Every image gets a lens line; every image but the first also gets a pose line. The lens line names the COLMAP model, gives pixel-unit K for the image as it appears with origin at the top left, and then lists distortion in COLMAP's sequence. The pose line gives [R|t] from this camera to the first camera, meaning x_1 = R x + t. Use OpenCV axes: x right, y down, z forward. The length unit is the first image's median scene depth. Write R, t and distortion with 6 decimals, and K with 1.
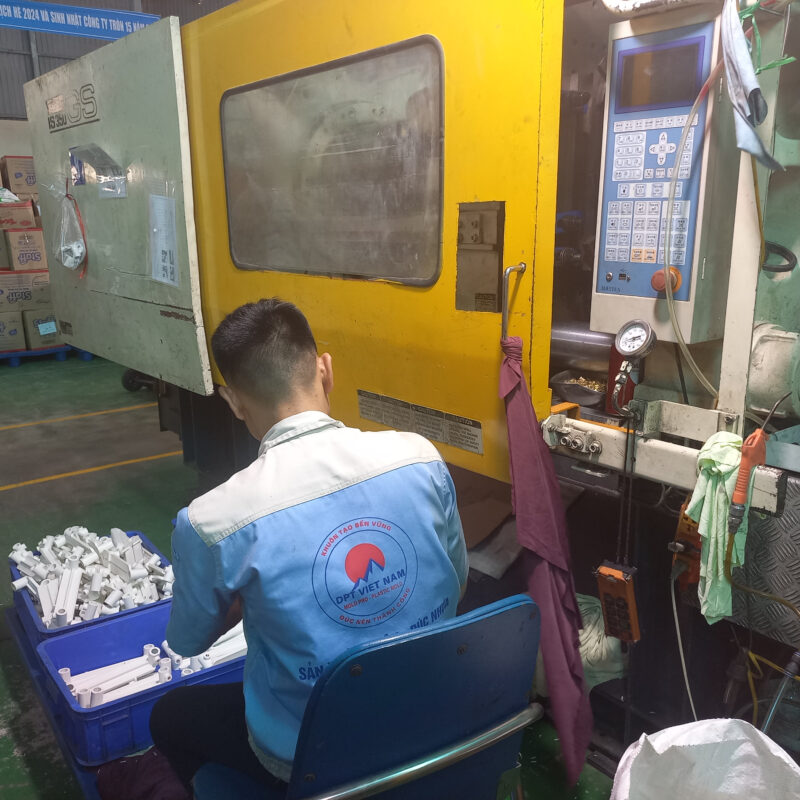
lens RADIAL K [[840.5, 0, 399.3], [0, 840.5, 419.5], [0, 0, 1]] dist [0.010179, 0.002582]
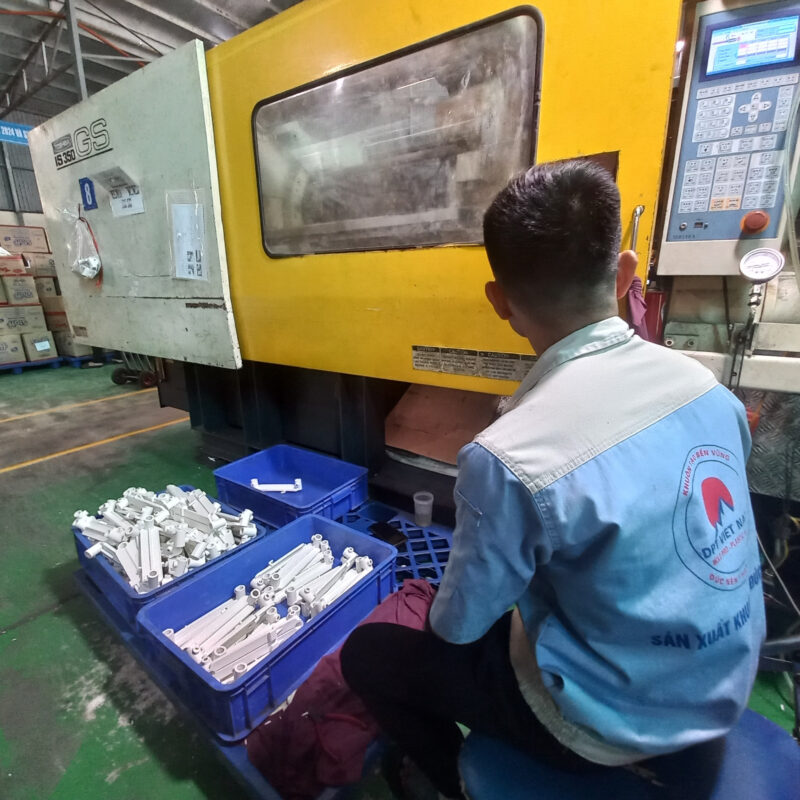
lens RADIAL K [[441.9, 0, 400.0], [0, 441.9, 400.0], [0, 0, 1]] dist [-0.009992, -0.002707]
pose [[0.949780, -0.078444, 0.302928, -0.235972], [0.074236, 0.996917, 0.025398, 0.021763], [-0.303986, -0.001634, 0.952675, 0.357981]]
